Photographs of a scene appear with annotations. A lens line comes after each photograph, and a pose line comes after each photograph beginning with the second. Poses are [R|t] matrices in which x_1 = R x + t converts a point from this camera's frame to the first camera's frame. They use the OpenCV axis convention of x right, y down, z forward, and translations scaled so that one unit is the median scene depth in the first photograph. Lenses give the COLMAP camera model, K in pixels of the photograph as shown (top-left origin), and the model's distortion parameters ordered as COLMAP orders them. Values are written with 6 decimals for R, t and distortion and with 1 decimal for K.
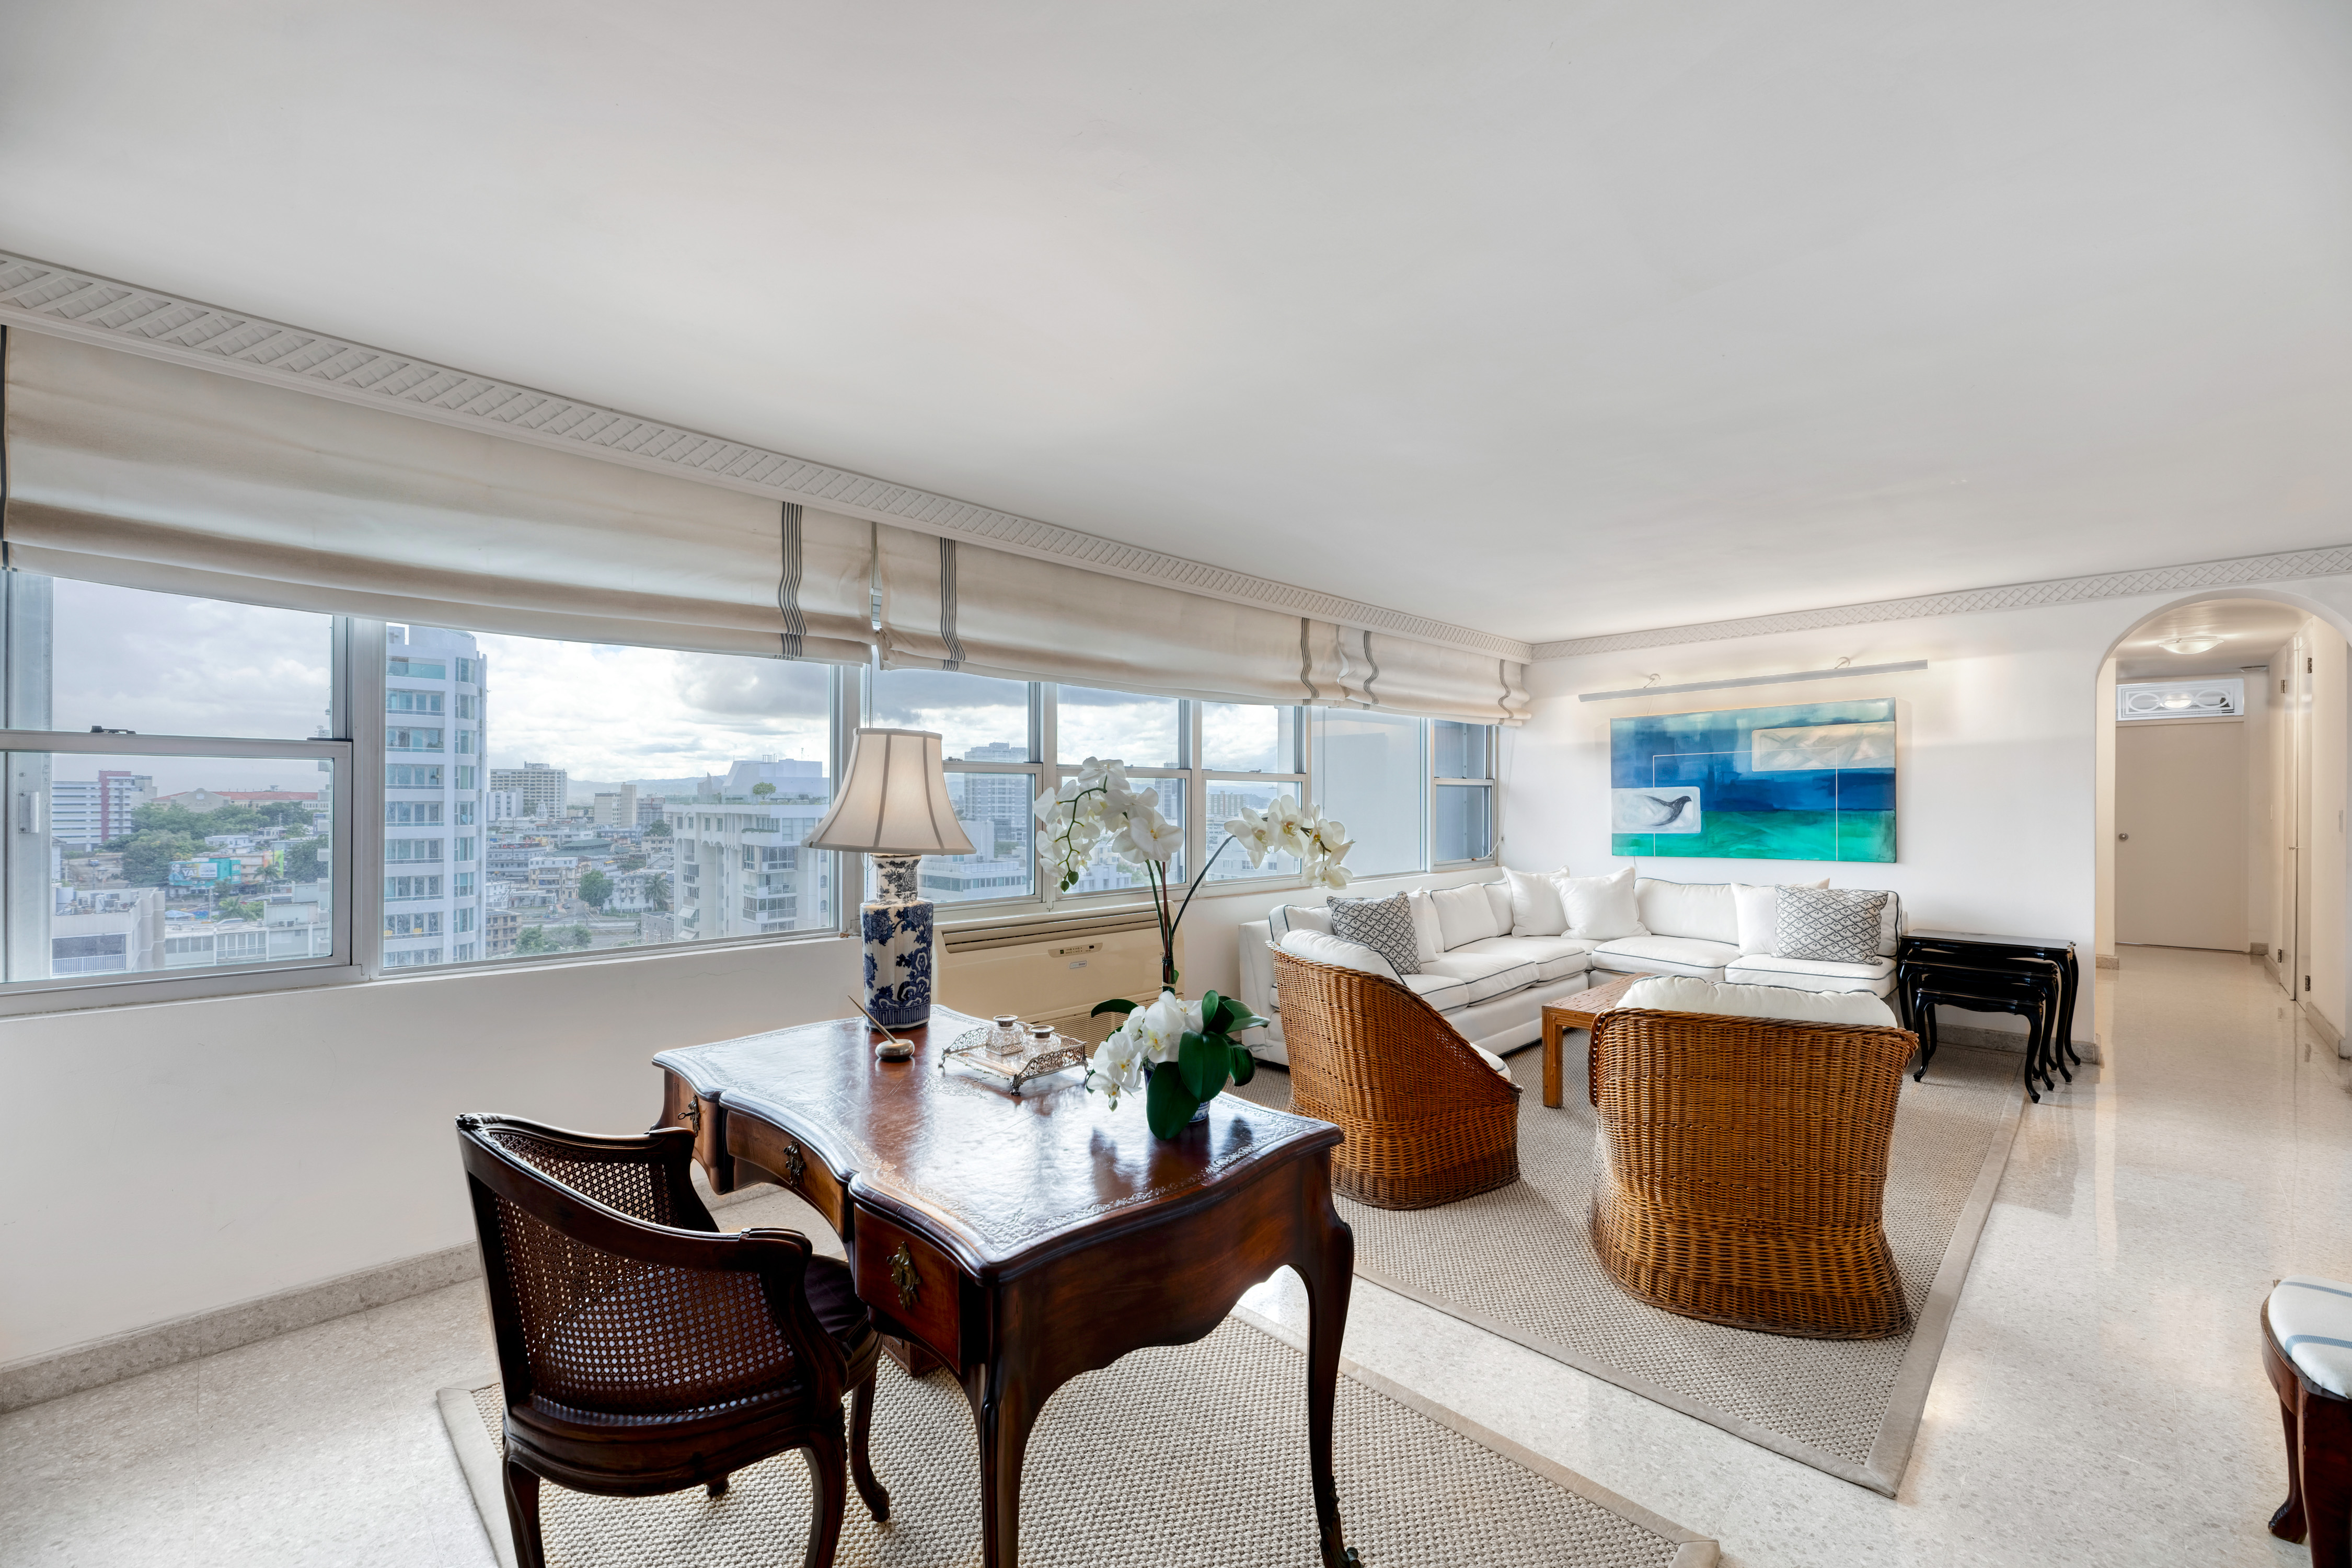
lens RADIAL K [[954.4, 0, 1172.5], [0, 954.4, 799.1], [0, 0, 1]] dist [0.000398, 0.000004]
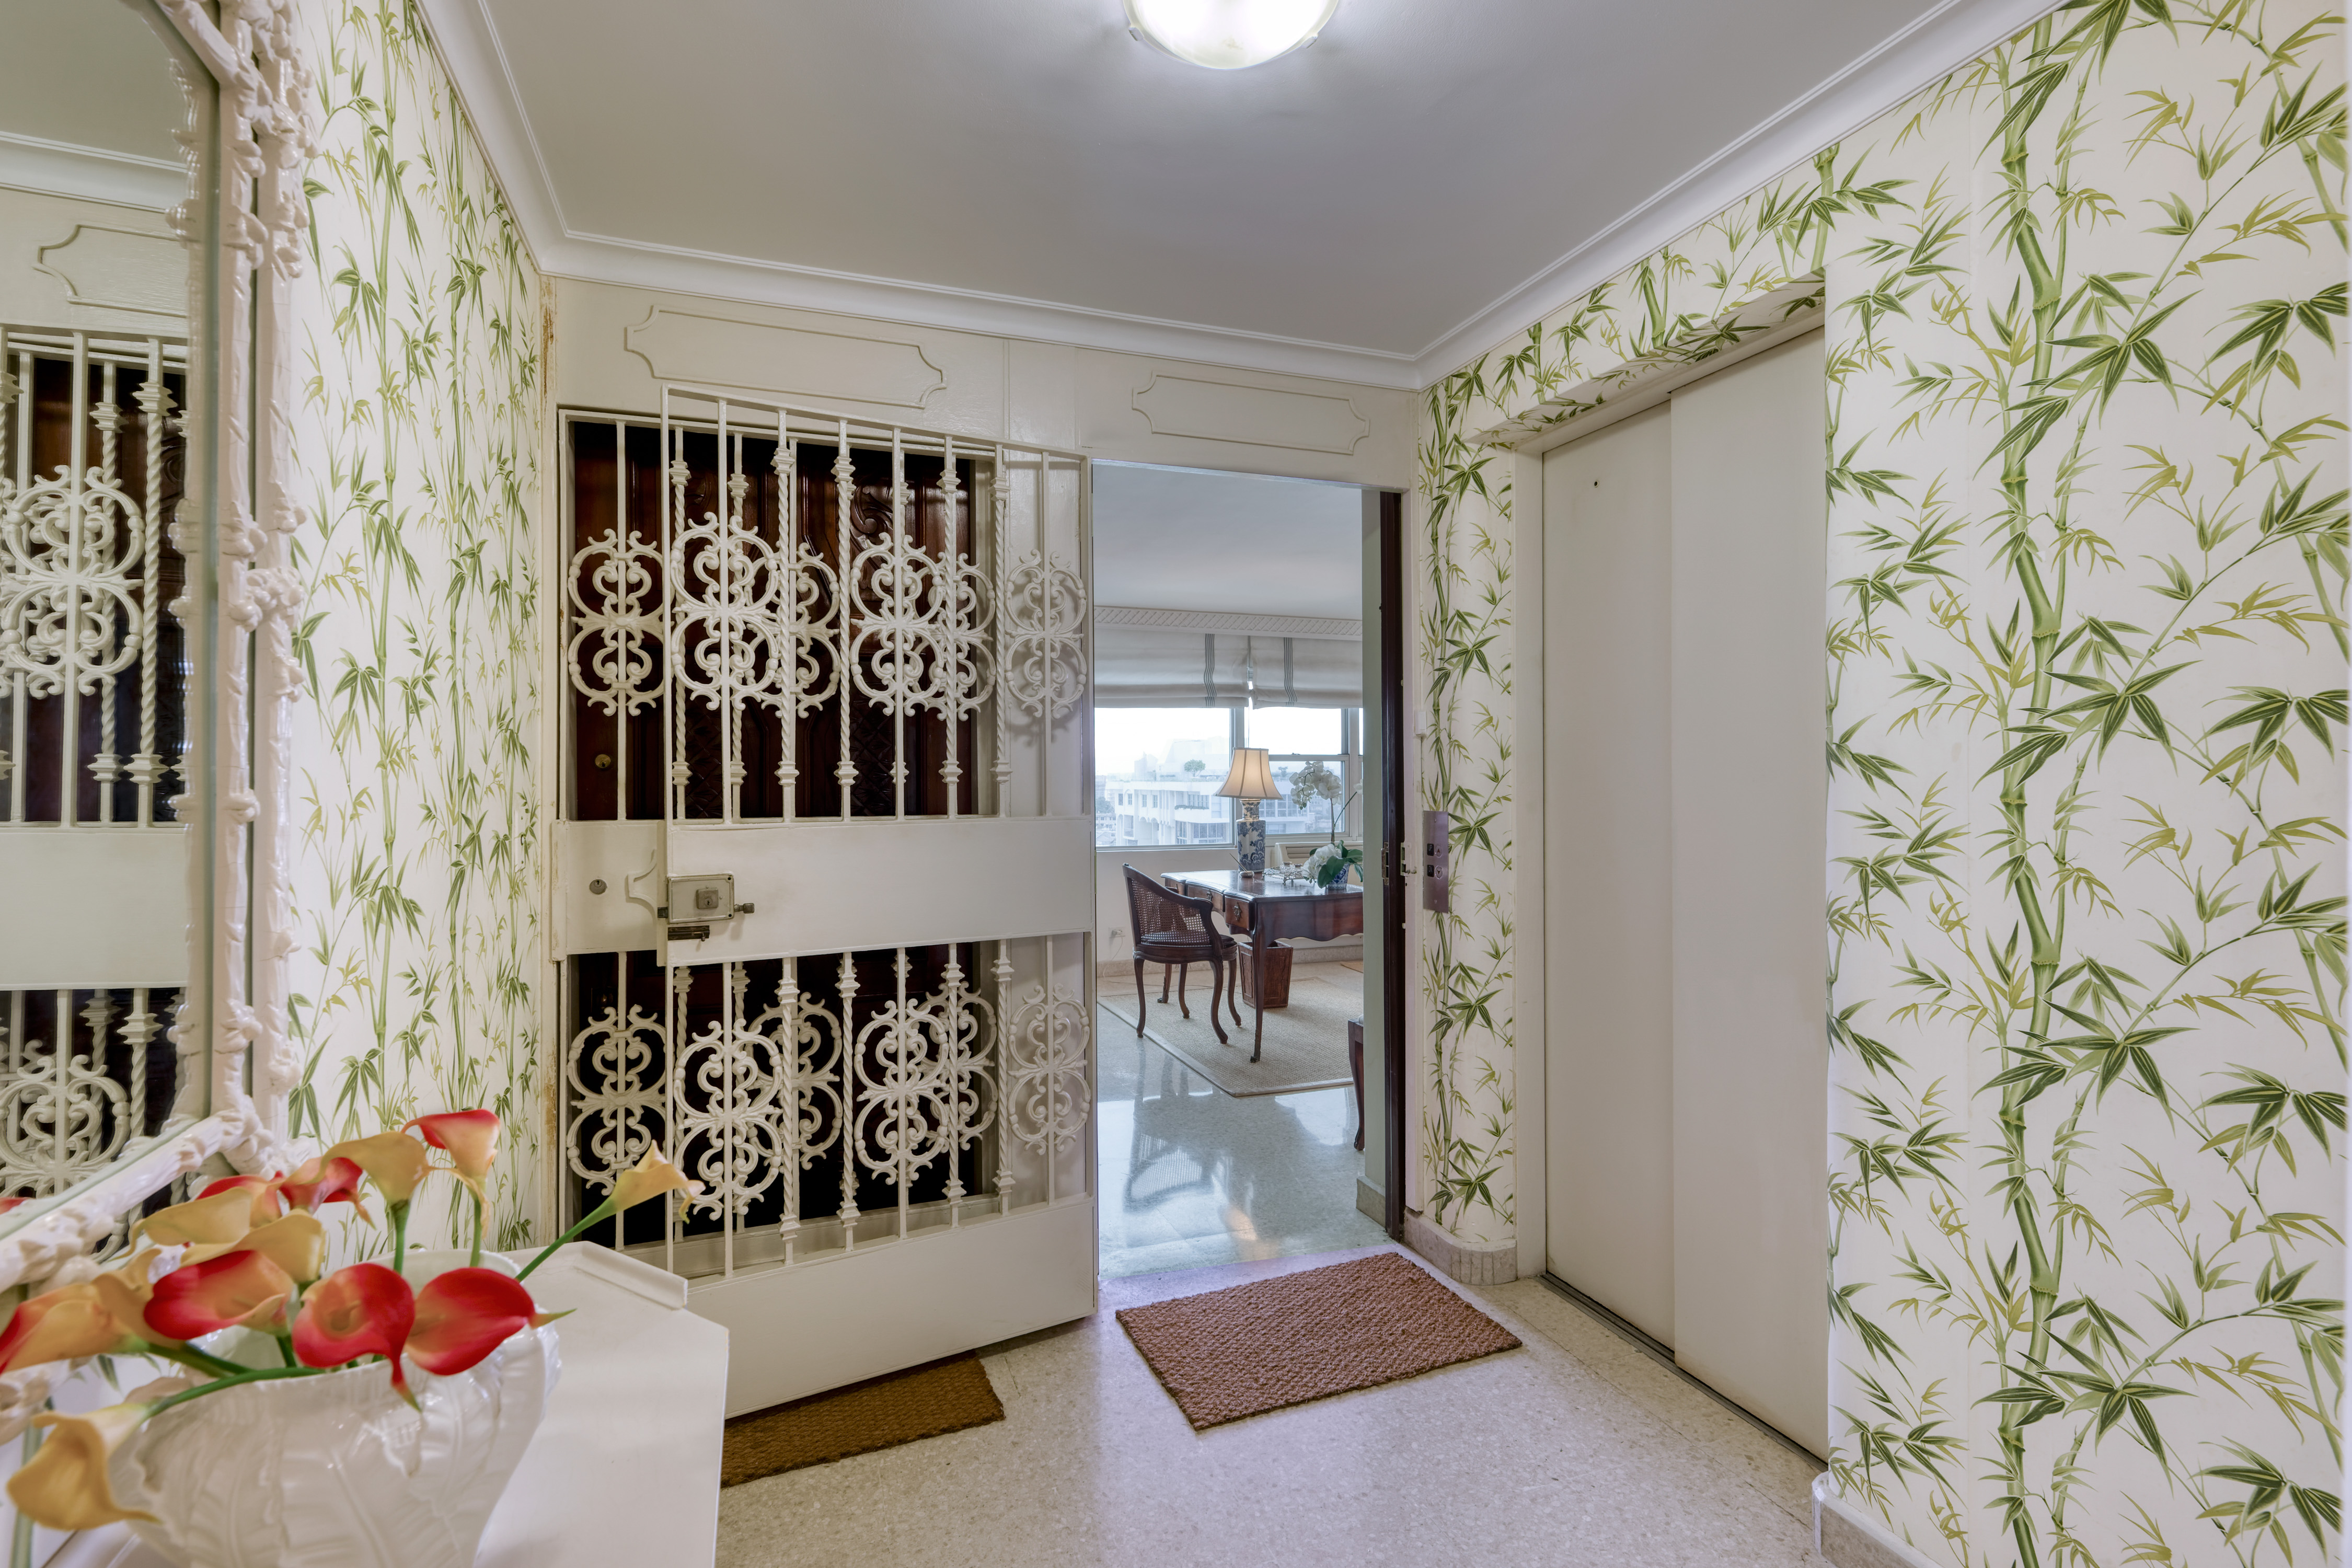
lens RADIAL K [[1035.6, 0, 1178.0], [0, 1035.6, 776.6], [0, 0, 1]] dist [-0.001353, -0.000023]
pose [[0.913090, -0.008568, -0.407667, 0.398218], [0.009404, 0.999956, 0.000045, -0.002135], [0.407649, -0.003875, 0.913131, -0.951799]]
